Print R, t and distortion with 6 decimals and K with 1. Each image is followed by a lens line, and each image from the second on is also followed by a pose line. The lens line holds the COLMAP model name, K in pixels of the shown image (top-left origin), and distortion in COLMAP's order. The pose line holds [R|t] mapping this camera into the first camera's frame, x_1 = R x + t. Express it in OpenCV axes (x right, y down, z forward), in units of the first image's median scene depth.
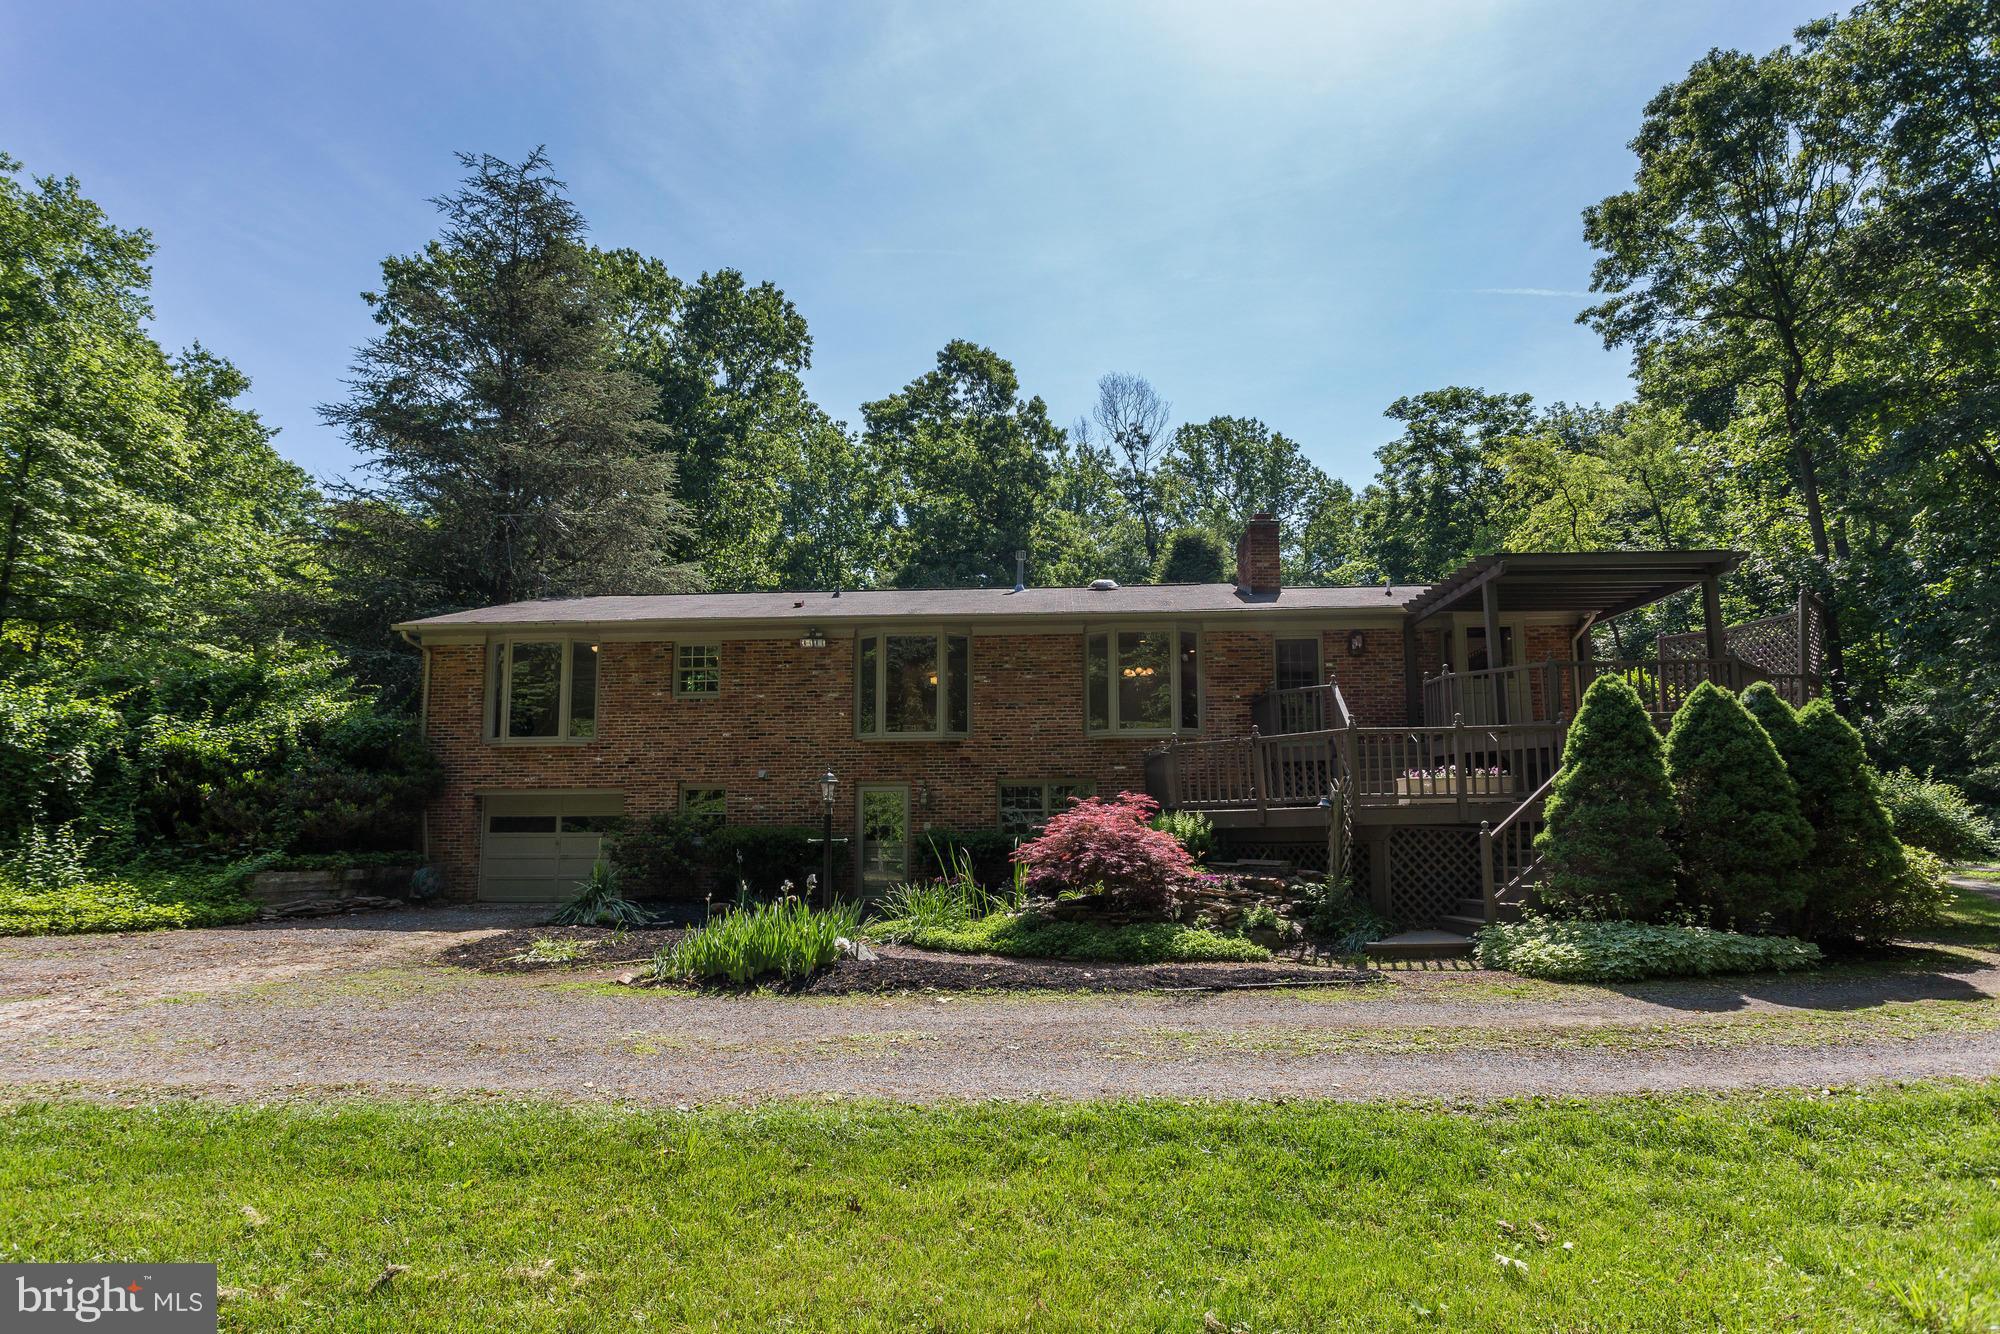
lens RADIAL K [[987.6, 0, 992.5], [0, 987.6, 650.6], [0, 0, 1]] dist [-0.041413, 0.028234]
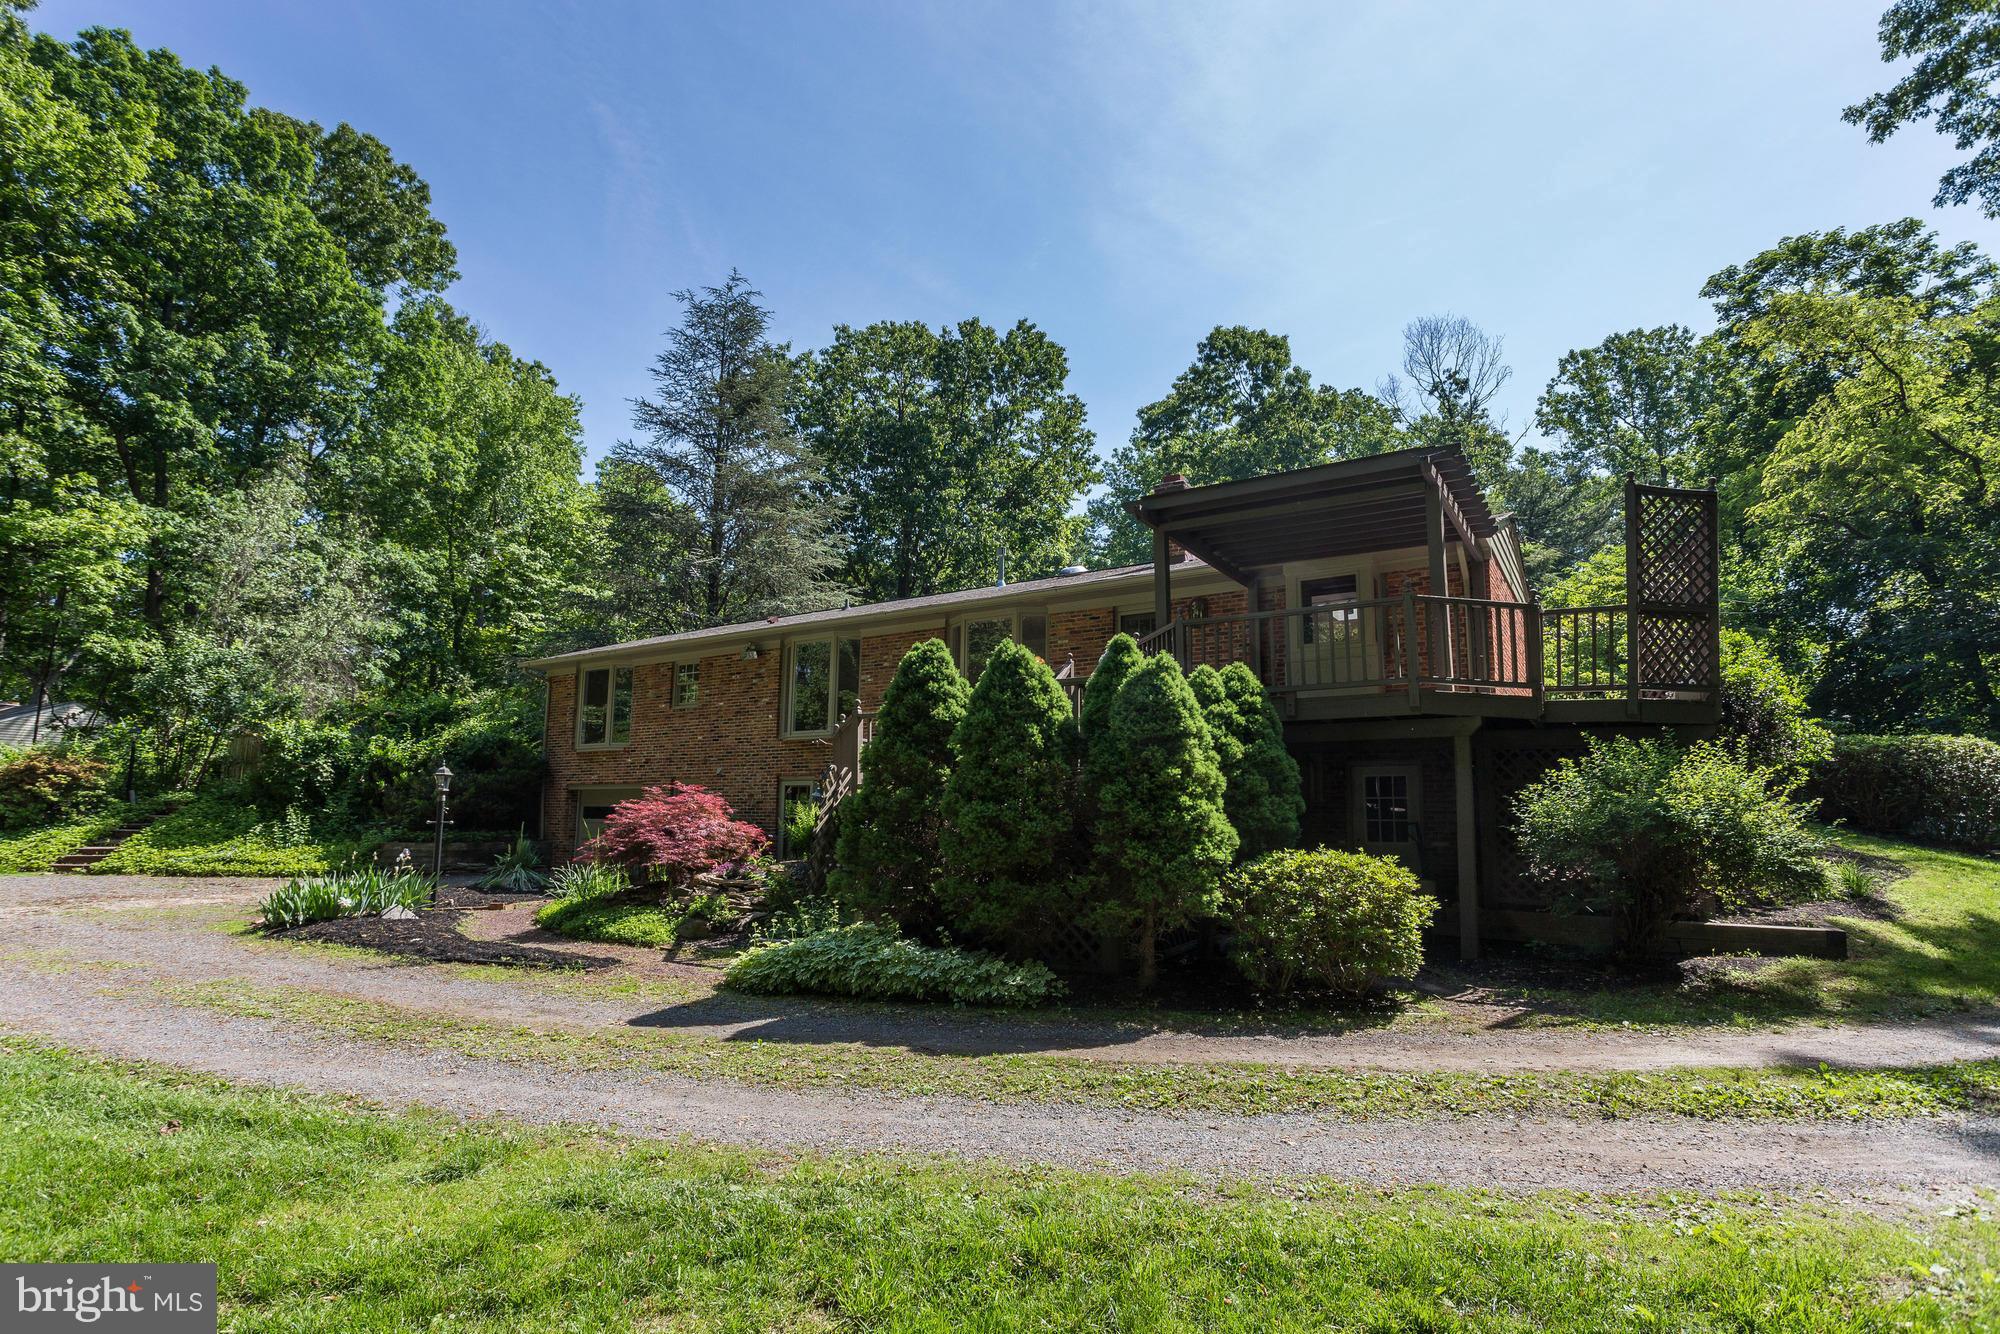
lens RADIAL K [[968.9, 0, 1001.1], [0, 968.9, 612.6], [0, 0, 1]] dist [-0.003463, -0.000671]
pose [[0.862839, -0.092297, -0.496981, 0.253042], [0.070825, 0.995564, -0.061928, 0.013298], [0.500493, 0.018235, 0.865549, 0.065906]]
